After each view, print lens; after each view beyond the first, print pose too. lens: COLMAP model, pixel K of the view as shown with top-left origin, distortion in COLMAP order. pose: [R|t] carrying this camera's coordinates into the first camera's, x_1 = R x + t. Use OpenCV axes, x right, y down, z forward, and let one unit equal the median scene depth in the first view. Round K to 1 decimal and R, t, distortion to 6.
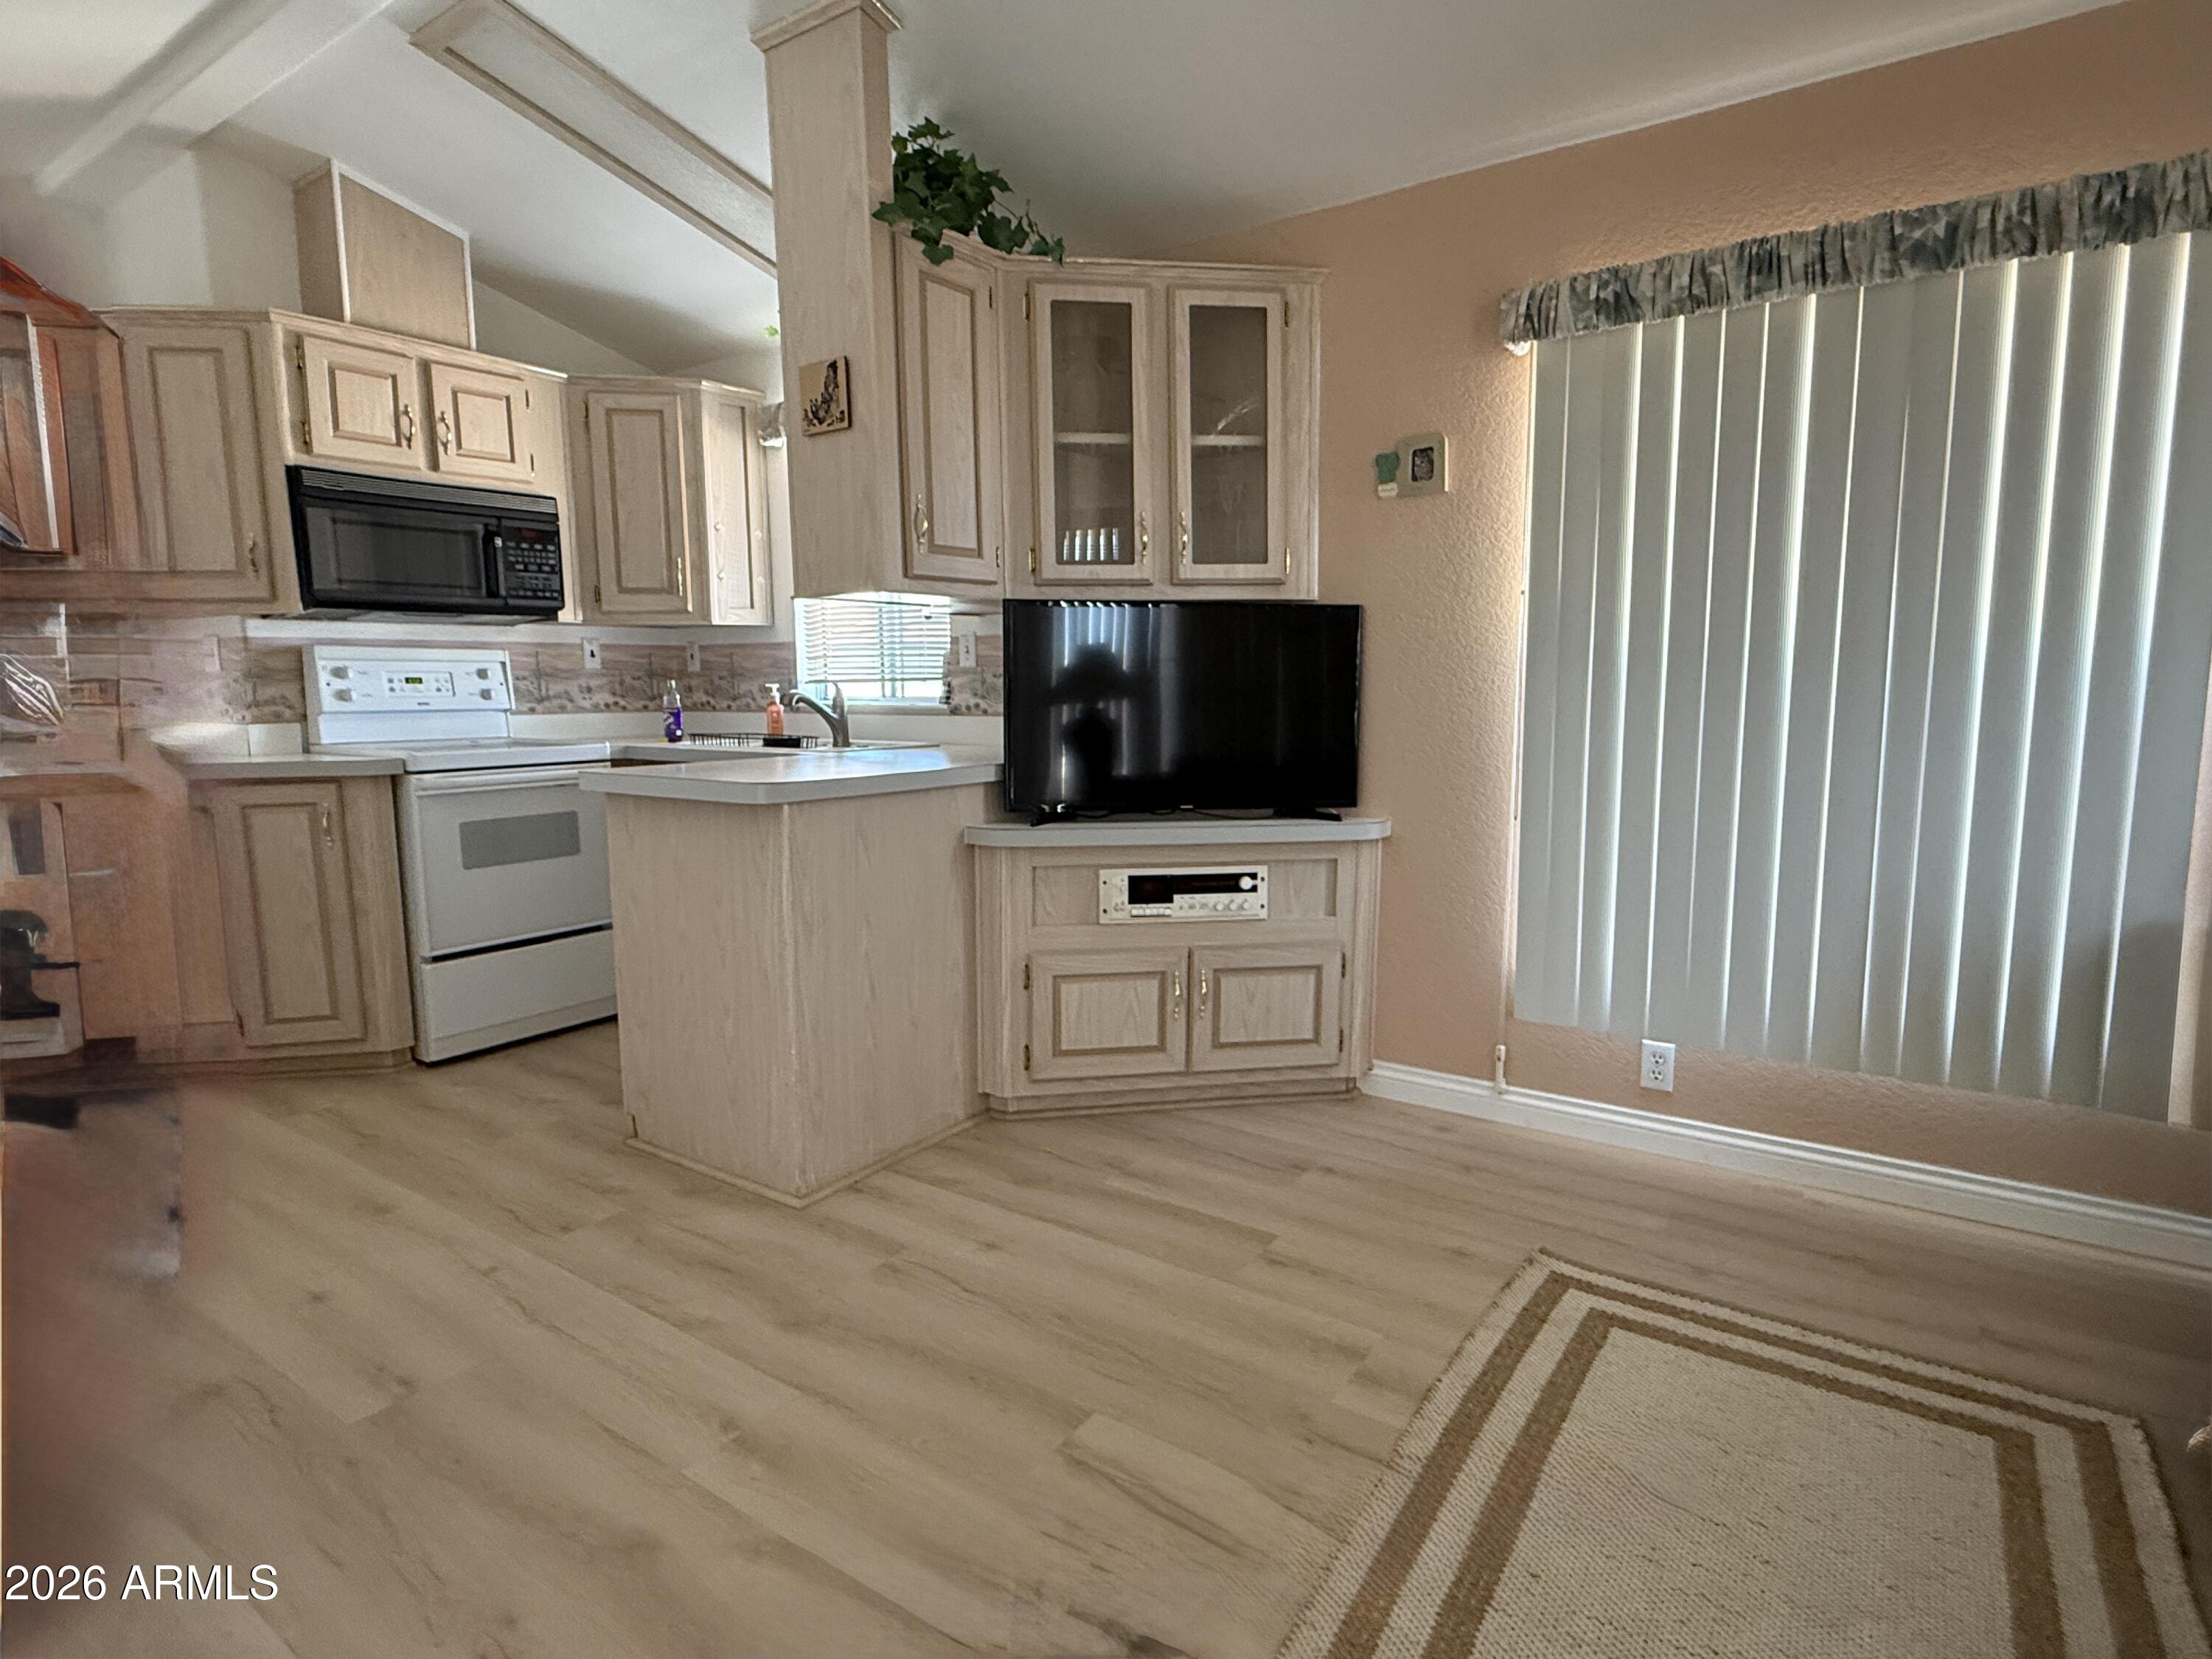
lens RADIAL K [[1155.5, 0, 1108.8], [0, 1155.5, 824.1], [0, 0, 1]] dist [-0.002491, -0.000041]
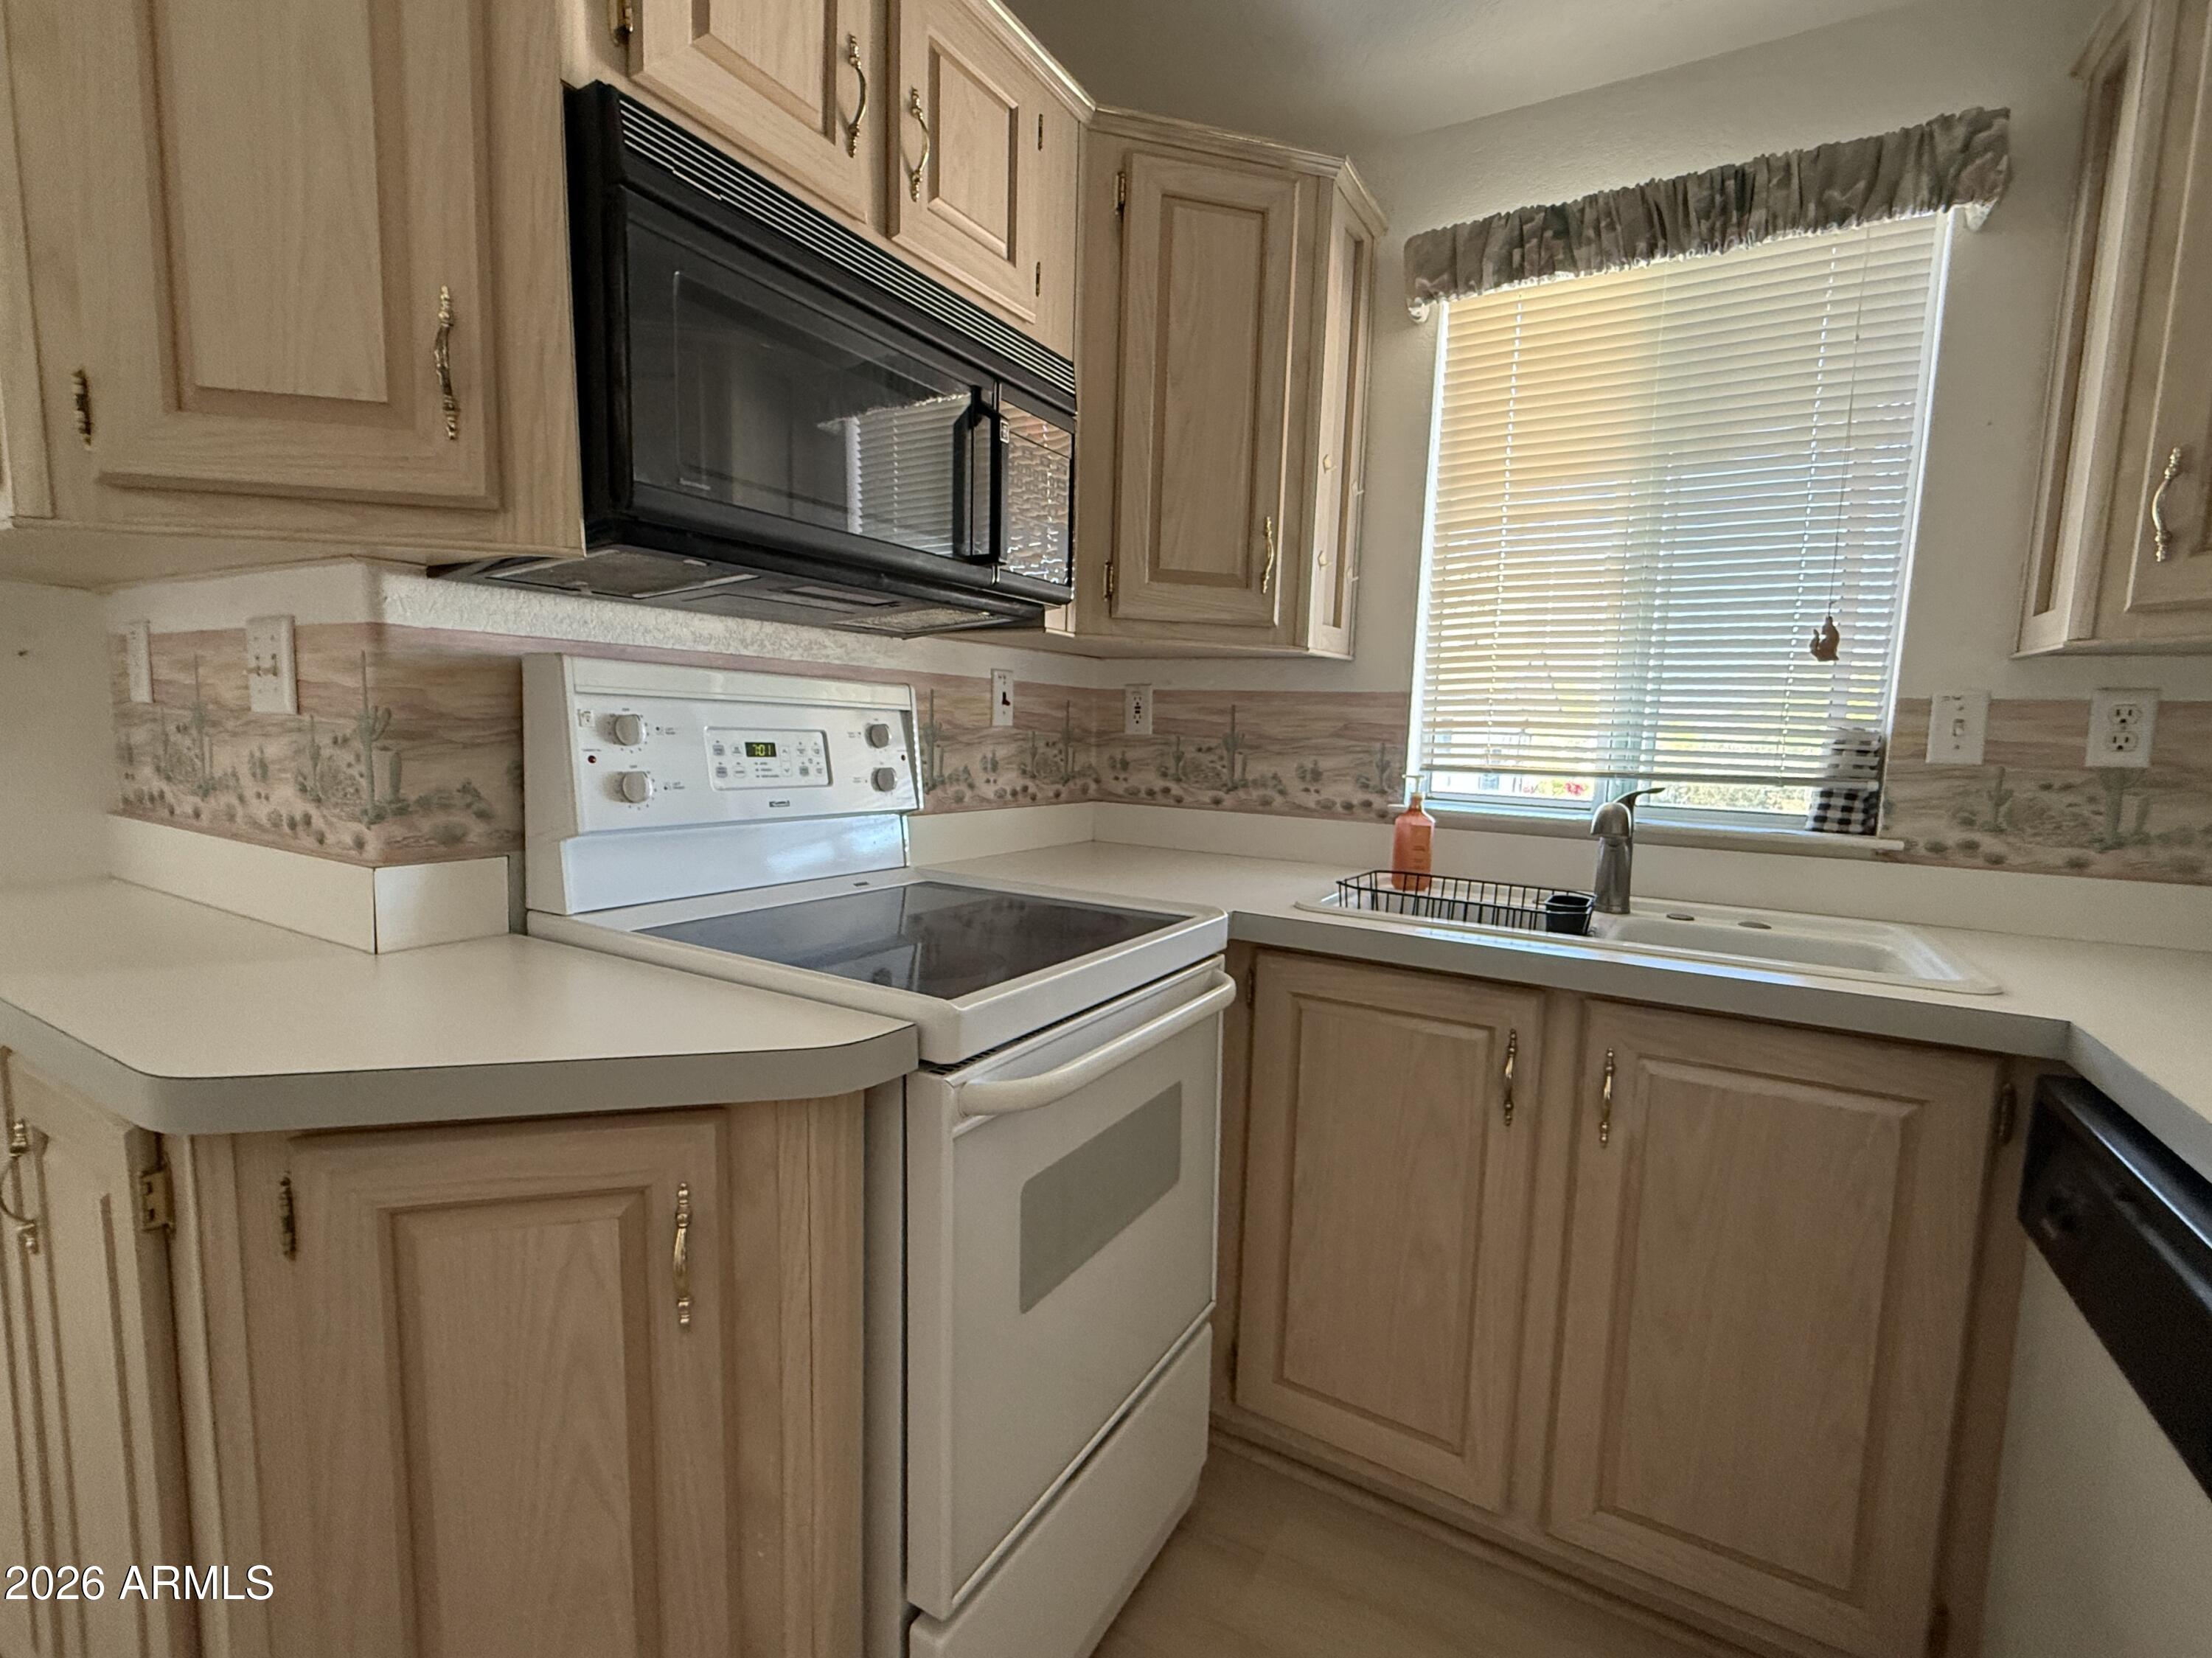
lens RADIAL K [[989.5, 0, 1104.6], [0, 989.5, 829.5], [0, 0, 1]] dist [0.000942, -0.000909]
pose [[0.996861, 0.030911, 0.072889, -0.526602], [-0.029362, 0.999322, -0.022218, -0.094929], [-0.073527, 0.020008, 0.997093, 0.656351]]
